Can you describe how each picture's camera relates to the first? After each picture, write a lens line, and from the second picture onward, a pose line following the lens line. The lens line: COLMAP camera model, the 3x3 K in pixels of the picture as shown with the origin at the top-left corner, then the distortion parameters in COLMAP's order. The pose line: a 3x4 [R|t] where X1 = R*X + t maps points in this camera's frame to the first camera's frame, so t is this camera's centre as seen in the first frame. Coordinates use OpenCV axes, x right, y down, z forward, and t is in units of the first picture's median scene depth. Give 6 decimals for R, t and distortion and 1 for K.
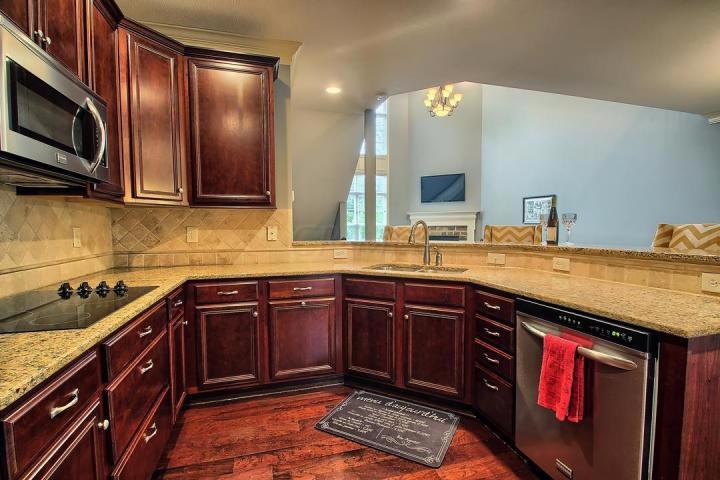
lens RADIAL K [[340.8, 0, 361.8], [0, 340.8, 248.0], [0, 0, 1]] dist [0.016477, -0.018182]
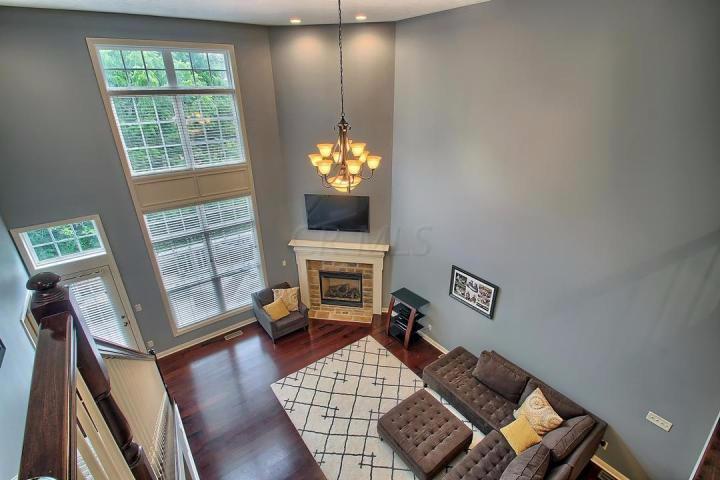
lens RADIAL K [[340.8, 0, 361.8], [0, 340.8, 248.0], [0, 0, 1]] dist [0.016477, -0.018182]
pose [[0.939047, -0.147767, 0.310411, 0.059170], [0.022880, 0.927775, 0.372438, -0.376363], [-0.343026, -0.342634, 0.874606, 0.366905]]
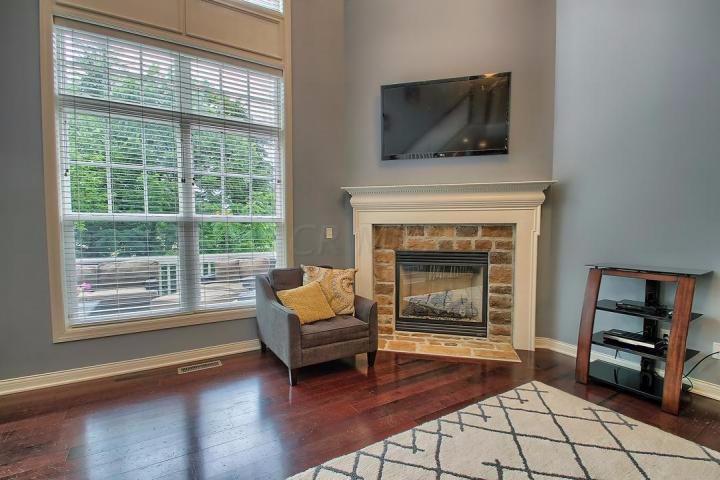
lens RADIAL K [[340.8, 0, 361.8], [0, 340.8, 248.0], [0, 0, 1]] dist [0.016477, -0.018182]
pose [[0.967183, -0.012612, 0.253768, 0.065045], [0.012538, 0.999920, 0.001908, -0.042926], [-0.253772, 0.001336, 0.967263, 0.698994]]
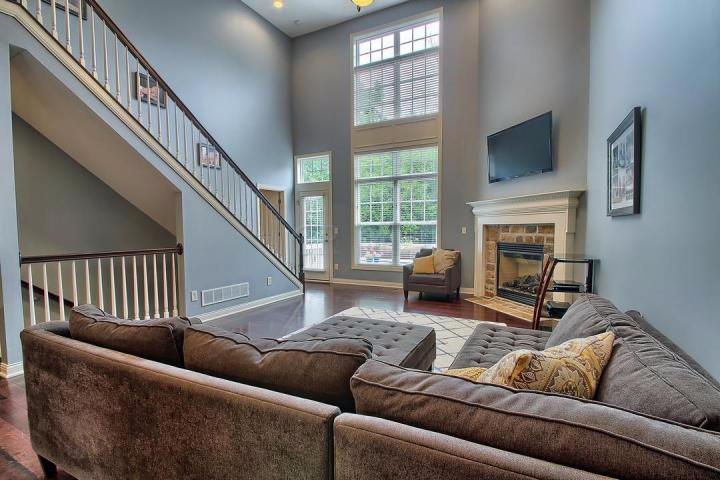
lens RADIAL K [[340.8, 0, 361.8], [0, 340.8, 248.0], [0, 0, 1]] dist [0.016477, -0.018182]
pose [[0.723118, 0.038714, -0.689639, 0.440870], [-0.036600, 0.999173, 0.017714, -0.030816], [0.689754, 0.012431, 0.723937, 0.483570]]
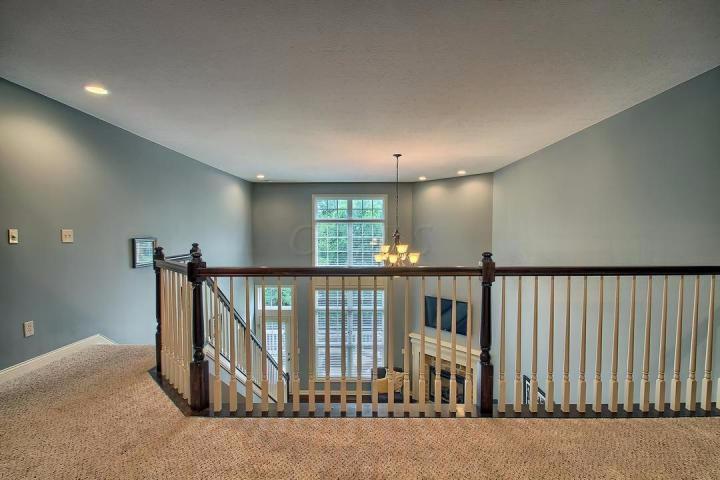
lens RADIAL K [[340.8, 0, 361.8], [0, 340.8, 248.0], [0, 0, 1]] dist [0.016477, -0.018182]
pose [[0.954144, 0.017181, -0.298854, 0.295839], [-0.019293, 0.999805, -0.004118, -0.335365], [0.298725, 0.009694, 0.954290, 0.168299]]
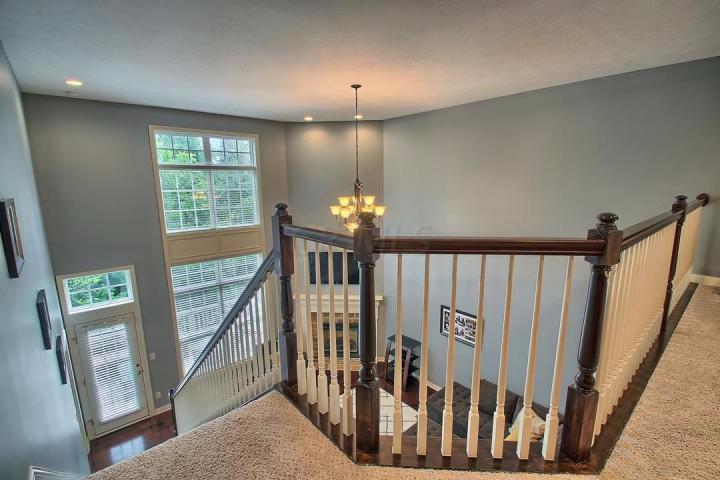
lens RADIAL K [[340.8, 0, 361.8], [0, 340.8, 248.0], [0, 0, 1]] dist [0.016477, -0.018182]
pose [[0.906906, -0.083771, 0.412920, -0.035142], [0.028155, 0.989894, 0.138986, -0.338306], [-0.420390, -0.114421, 0.900100, 0.278946]]
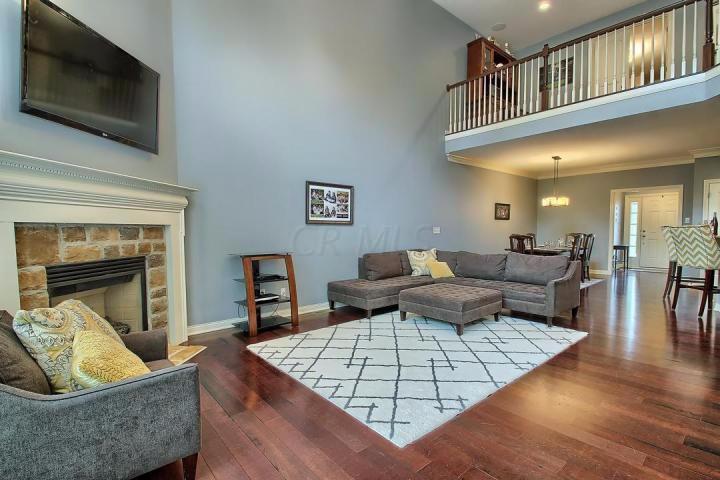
lens RADIAL K [[340.8, 0, 361.8], [0, 340.8, 248.0], [0, 0, 1]] dist [0.016477, -0.018182]
pose [[-0.405841, -0.044085, 0.912880, -0.106757], [0.062342, 0.995174, 0.075775, -0.056137], [-0.911815, 0.087663, -0.401134, 0.961269]]
